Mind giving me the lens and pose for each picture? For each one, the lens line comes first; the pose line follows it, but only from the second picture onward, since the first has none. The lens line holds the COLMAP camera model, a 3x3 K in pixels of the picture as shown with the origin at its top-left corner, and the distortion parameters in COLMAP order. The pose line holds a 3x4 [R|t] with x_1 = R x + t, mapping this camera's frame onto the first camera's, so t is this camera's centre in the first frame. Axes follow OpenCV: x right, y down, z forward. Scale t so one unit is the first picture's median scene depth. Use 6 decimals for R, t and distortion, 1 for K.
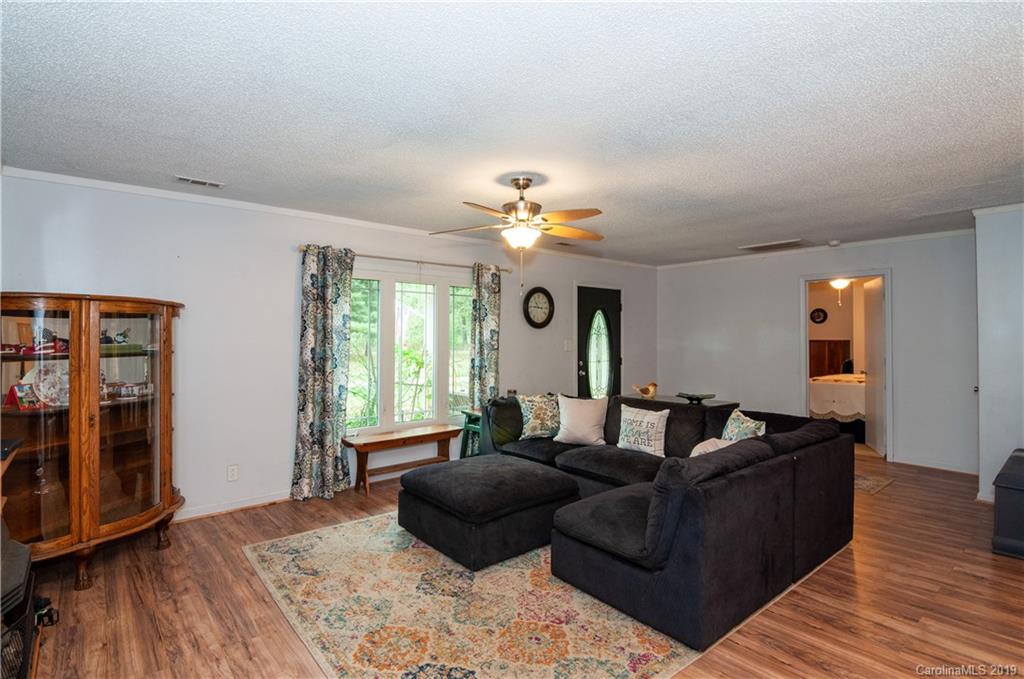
lens RADIAL K [[499.0, 0, 508.9], [0, 499.0, 338.7], [0, 0, 1]] dist [-0.007003, -0.003253]
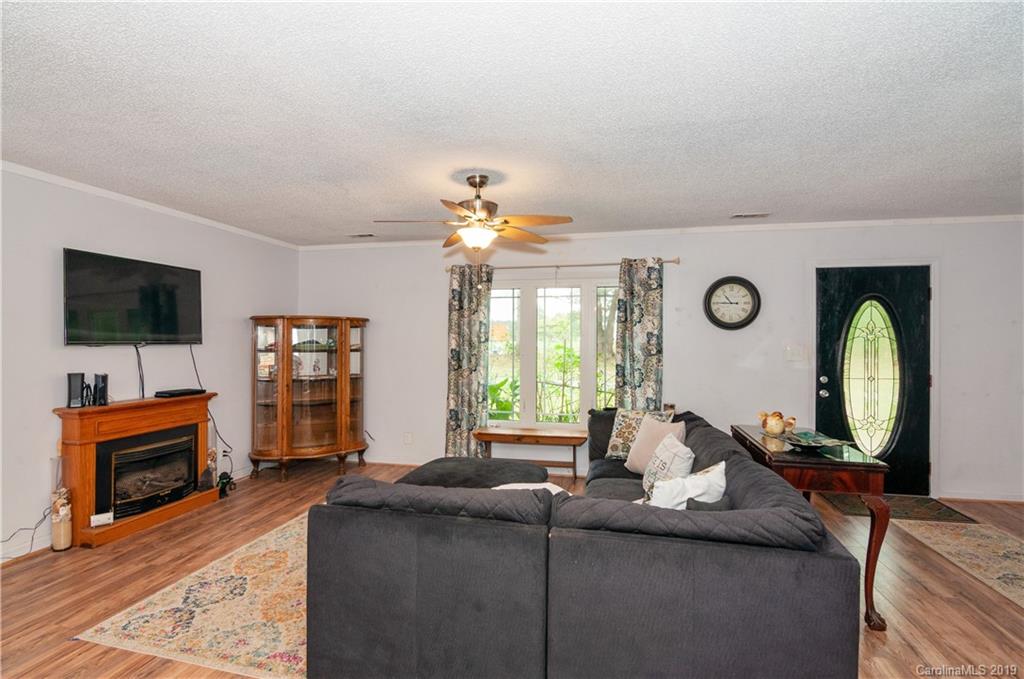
lens RADIAL K [[499.0, 0, 515.5], [0, 499.0, 337.1], [0, 0, 1]] dist [-0.007003, -0.003253]
pose [[0.601118, -0.003988, -0.799151, 0.483057], [-0.008476, 0.999899, -0.011365, 0.002220], [0.799116, 0.013605, 0.601023, 0.271106]]
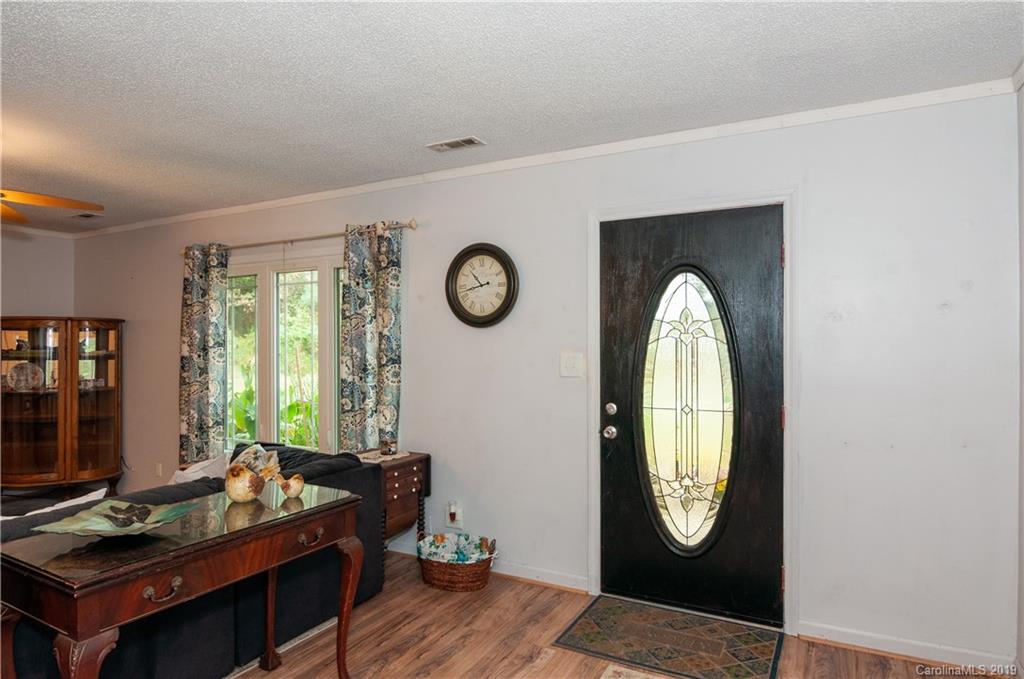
lens RADIAL K [[622.1, 0, 494.9], [0, 622.1, 337.6], [0, 0, 1]] dist [-0.007085, -0.002458]
pose [[0.343283, -0.002947, -0.939228, 0.651549], [0.000429, 0.999995, -0.002980, -0.008608], [0.939232, 0.000620, 0.343282, 0.811822]]
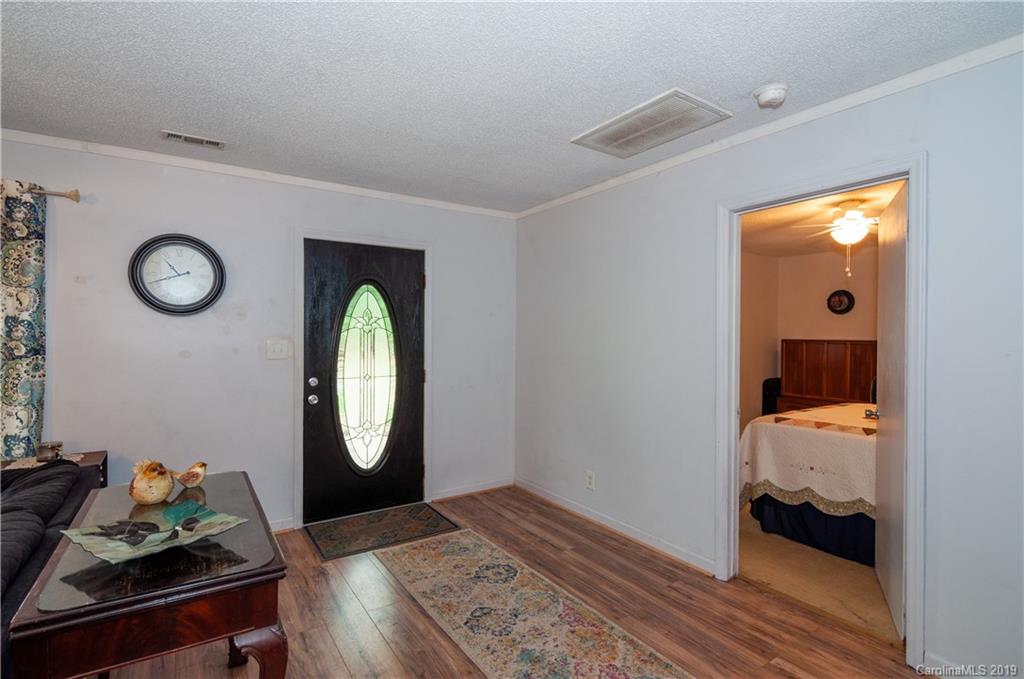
lens RADIAL K [[499.0, 0, 517.0], [0, 499.0, 338.4], [0, 0, 1]] dist [-0.007003, -0.003253]
pose [[0.993981, 0.002033, -0.109534, 0.465129], [-0.002135, 0.999997, -0.000809, 0.002424], [0.109532, 0.001038, 0.993983, 0.540994]]
